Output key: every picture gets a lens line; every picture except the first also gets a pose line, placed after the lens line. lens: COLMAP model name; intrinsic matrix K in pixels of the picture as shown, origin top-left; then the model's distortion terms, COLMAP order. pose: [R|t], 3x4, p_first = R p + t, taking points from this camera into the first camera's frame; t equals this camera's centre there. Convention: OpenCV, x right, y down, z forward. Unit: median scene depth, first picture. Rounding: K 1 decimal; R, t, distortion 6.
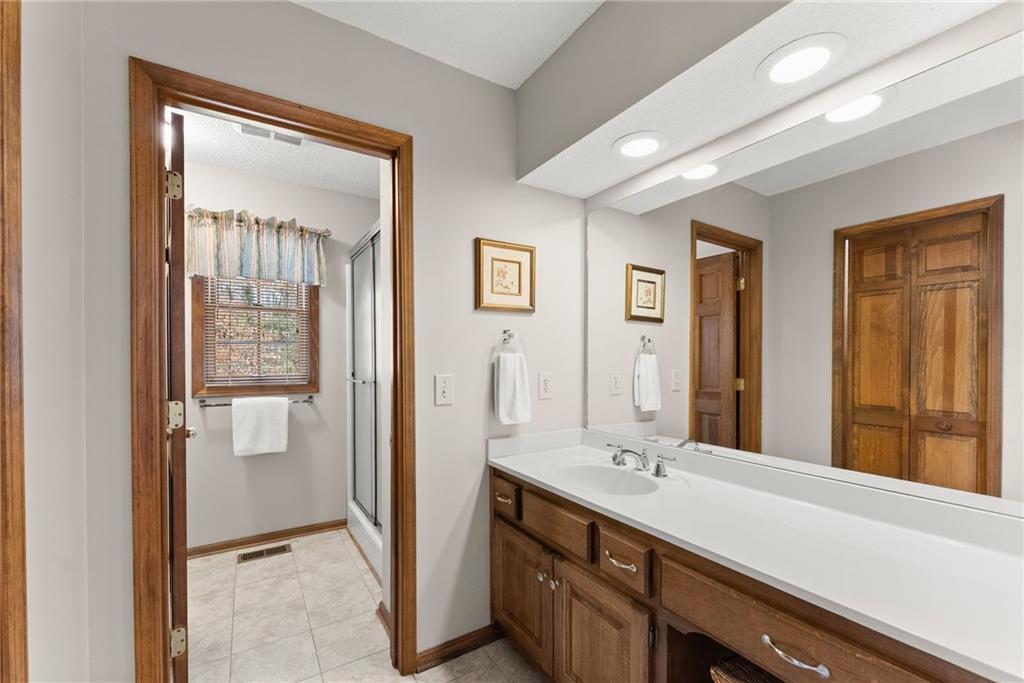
lens RADIAL K [[446.9, 0, 509.0], [0, 446.9, 356.9], [0, 0, 1]] dist [0.037738, -0.000065]
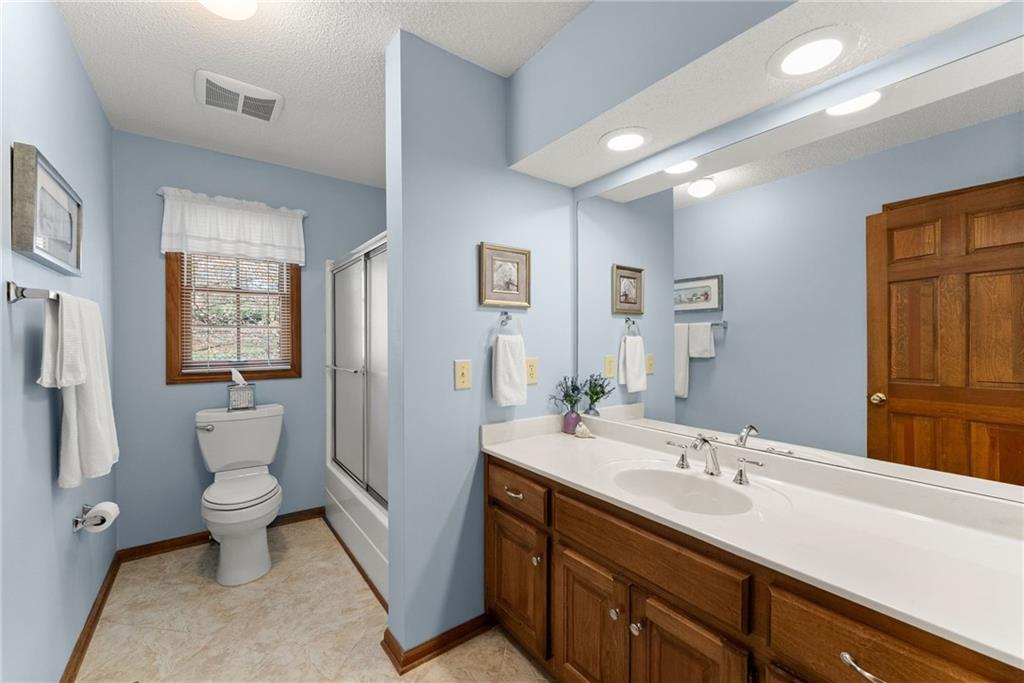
lens RADIAL K [[409.1, 0, 512.0], [0, 409.1, 341.5], [0, 0, 1]] dist [-0.000685, -0.000135]
pose [[0.995764, 0.005180, 0.091799, -0.068518], [-0.005194, 0.999987, -0.000082, -0.001269], [-0.091798, -0.000395, 0.995778, 0.104833]]
